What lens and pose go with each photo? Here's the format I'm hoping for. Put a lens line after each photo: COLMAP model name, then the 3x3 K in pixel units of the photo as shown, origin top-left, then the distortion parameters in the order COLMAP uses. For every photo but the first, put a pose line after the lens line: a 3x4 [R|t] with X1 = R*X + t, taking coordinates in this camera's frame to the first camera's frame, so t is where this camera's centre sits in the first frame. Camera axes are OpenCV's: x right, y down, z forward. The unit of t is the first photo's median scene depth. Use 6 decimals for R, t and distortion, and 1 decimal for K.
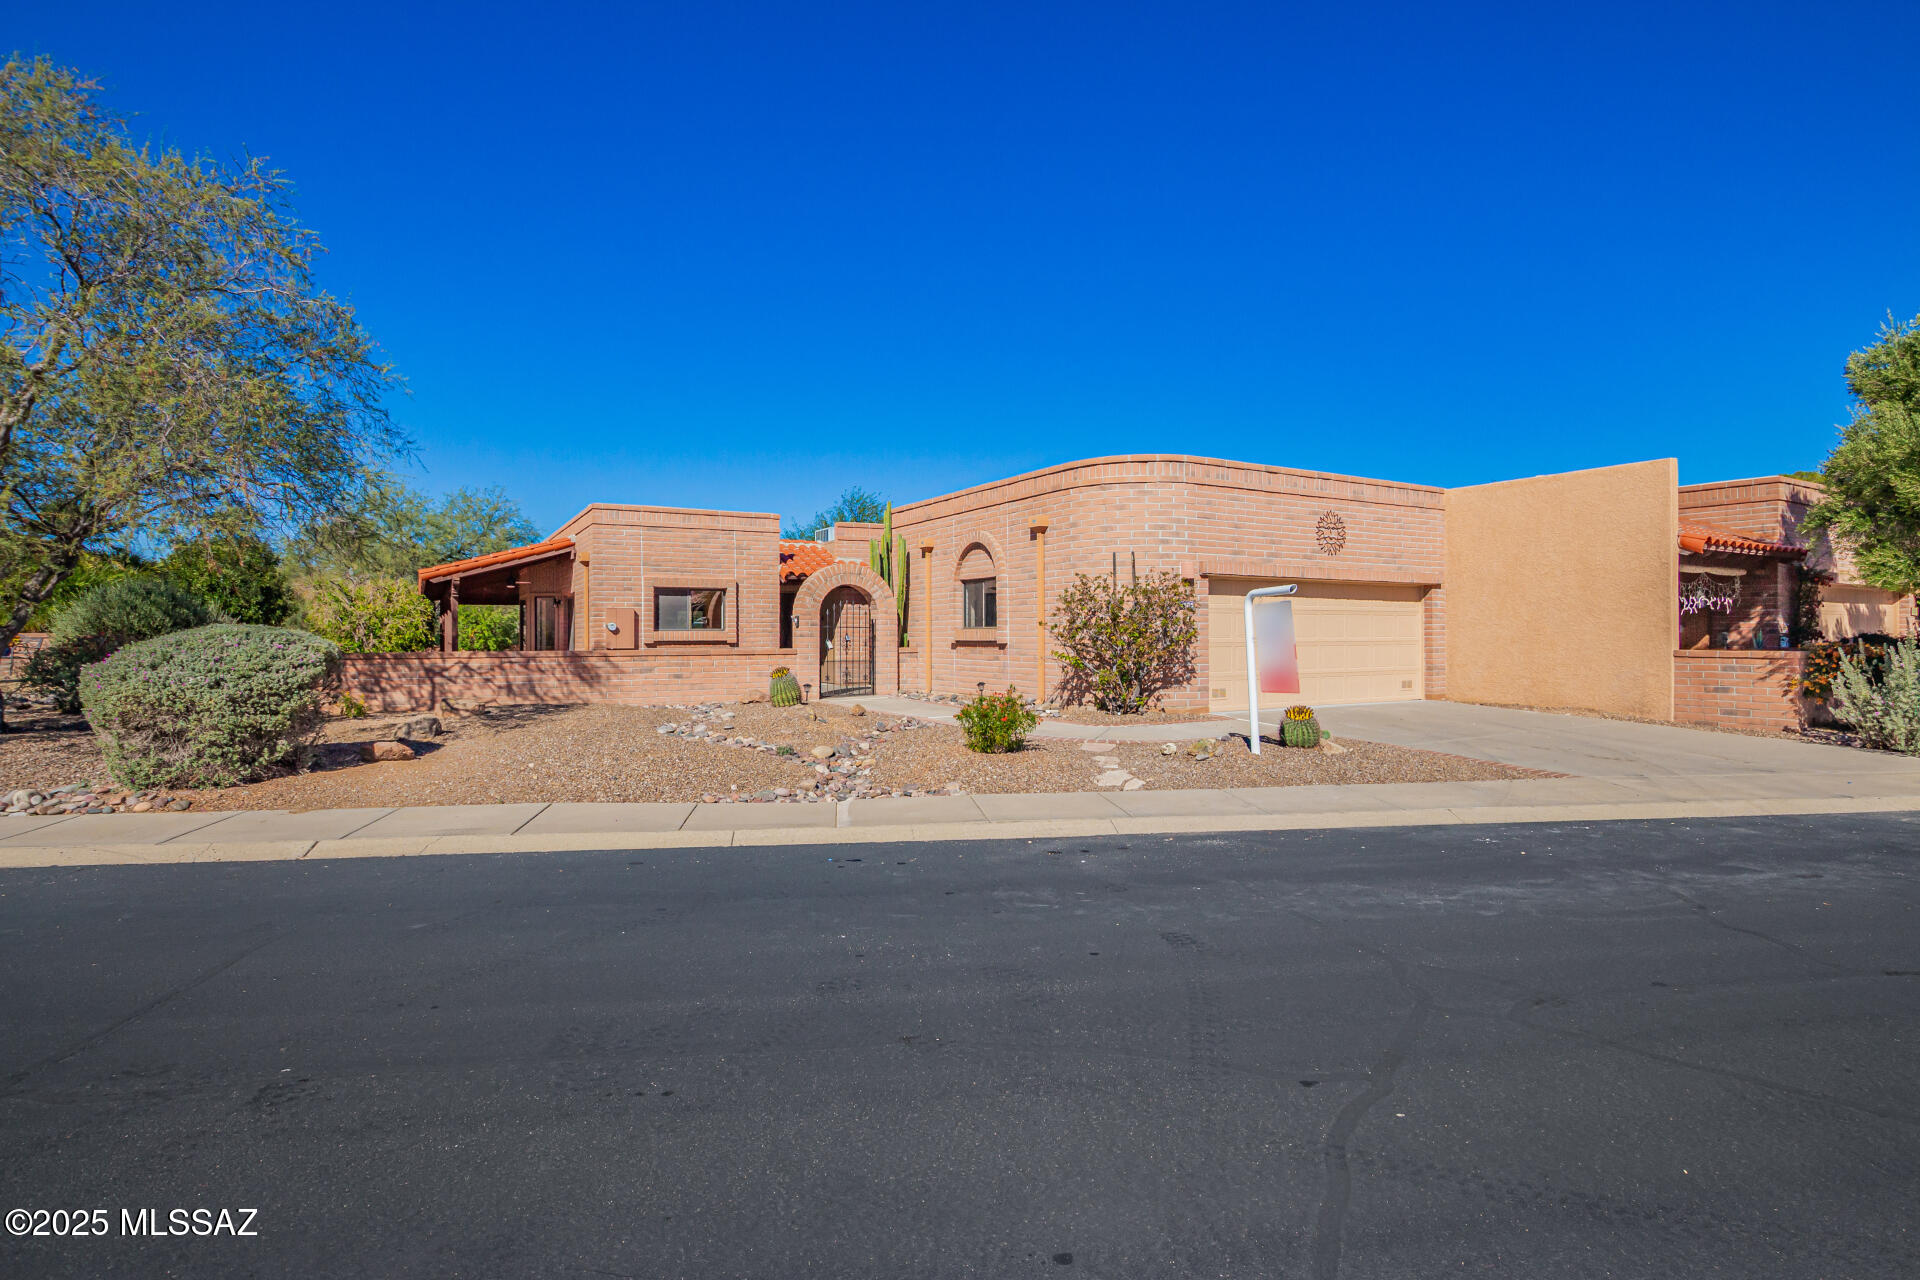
lens RADIAL K [[926.4, 0, 1055.8], [0, 926.4, 653.0], [0, 0, 1]] dist [0.003074, 0.000986]
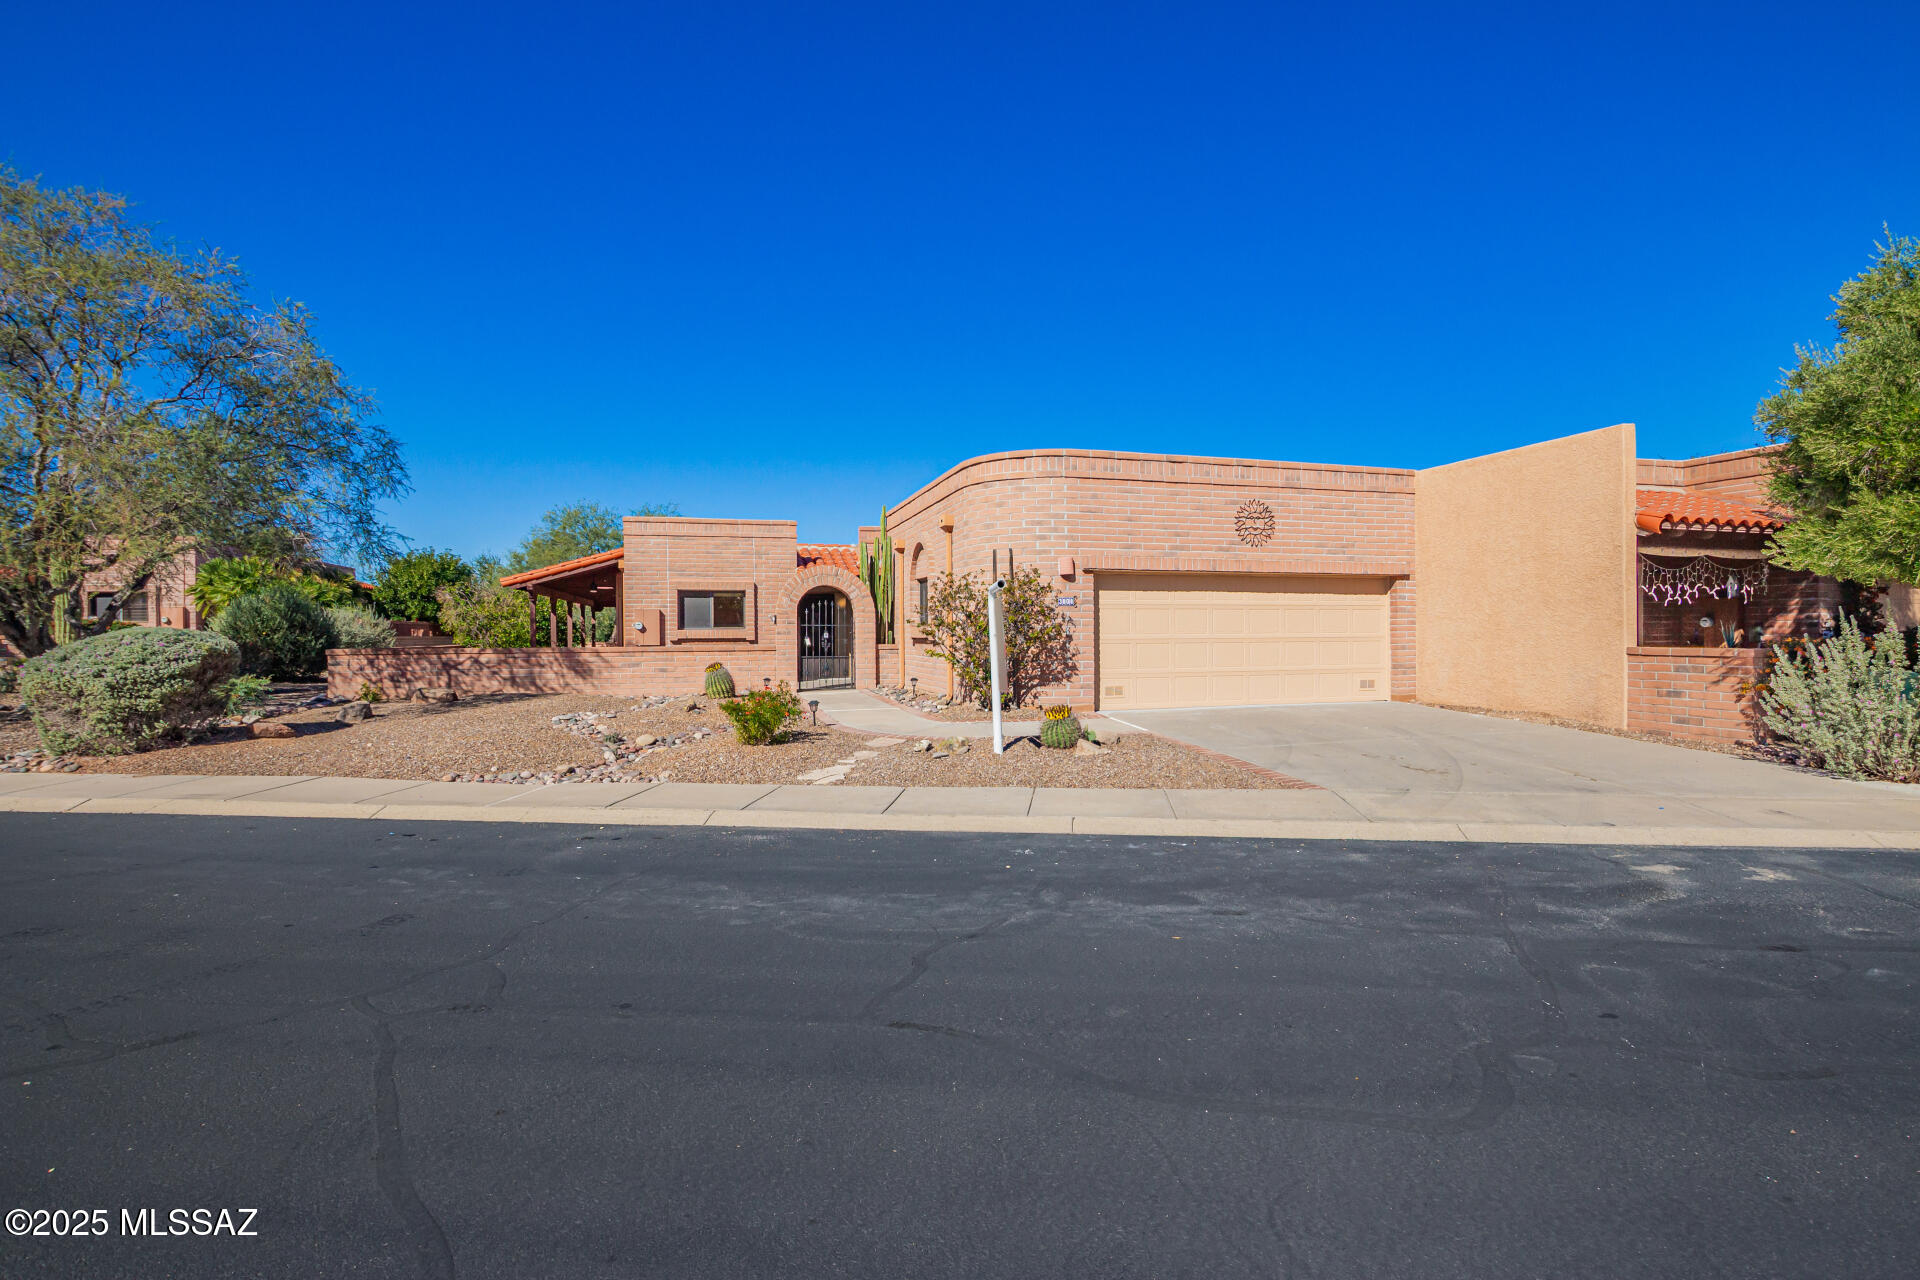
lens RADIAL K [[926.4, 0, 1034.7], [0, 926.4, 643.3], [0, 0, 1]] dist [0.003074, 0.000986]
pose [[0.971096, -0.000764, -0.238687, 0.320727], [-0.000808, 0.999979, -0.006491, -0.000735], [0.238686, 0.006497, 0.971075, 0.032912]]
